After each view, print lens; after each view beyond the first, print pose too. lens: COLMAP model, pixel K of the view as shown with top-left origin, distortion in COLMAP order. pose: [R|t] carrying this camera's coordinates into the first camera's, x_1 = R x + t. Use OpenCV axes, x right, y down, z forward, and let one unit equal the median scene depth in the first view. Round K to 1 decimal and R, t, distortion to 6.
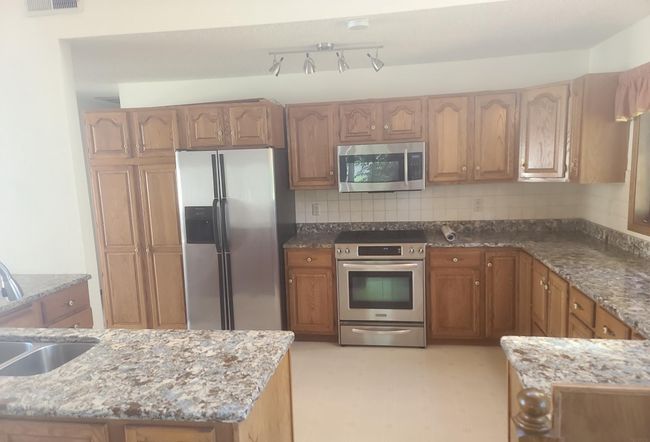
lens RADIAL K [[474.8, 0, 325.0], [0, 474.8, 221.0], [0, 0, 1]] dist [0.048670, -0.003170]
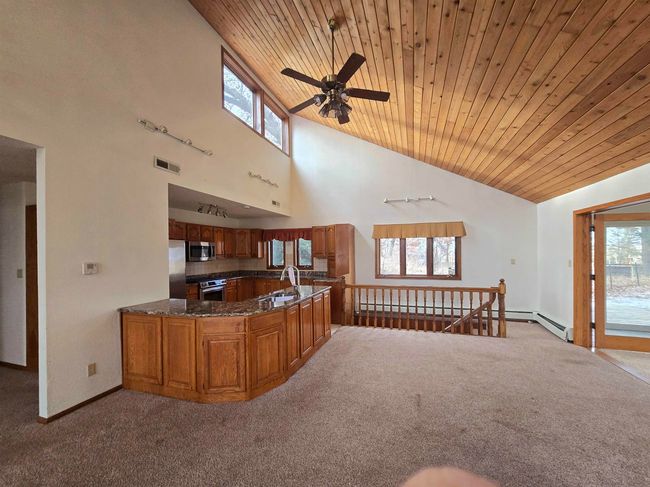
lens RADIAL K [[268.0, 0, 328.3], [0, 268.0, 253.4], [0, 0, 1]] dist [0.000622, 0.000231]
pose [[0.158381, 0.036352, 0.986709, -1.222155], [0.125729, 0.990445, -0.056671, 0.062430], [-0.979341, 0.133033, 0.152297, 0.149667]]
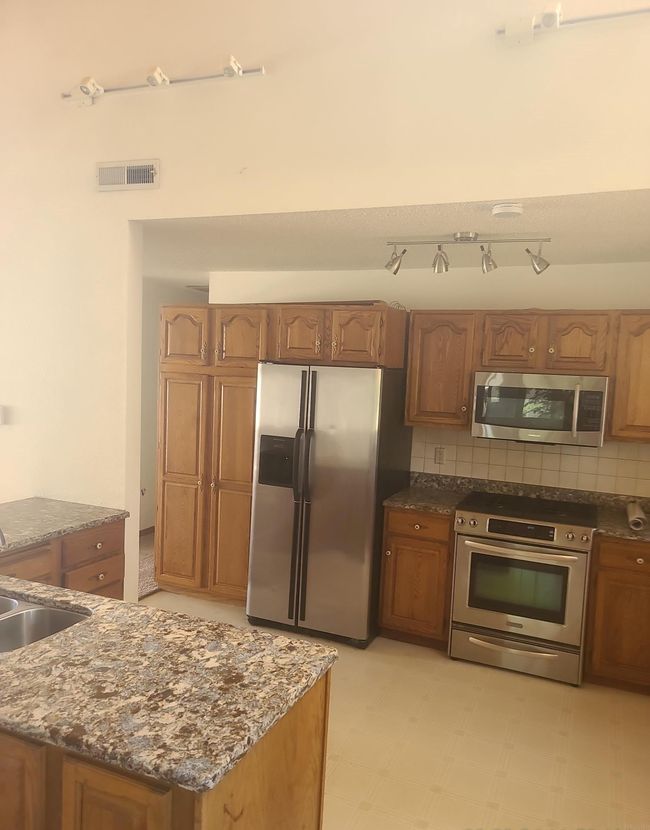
lens RADIAL K [[629.6, 0, 342.6], [0, 629.6, 413.5], [0, 0, 1]] dist [0.047250, -0.007043]
pose [[0.966810, 0.101114, -0.234635, 0.064179], [-0.113591, 0.992712, -0.040250, -0.037490], [0.228855, 0.065566, 0.971250, 0.044694]]
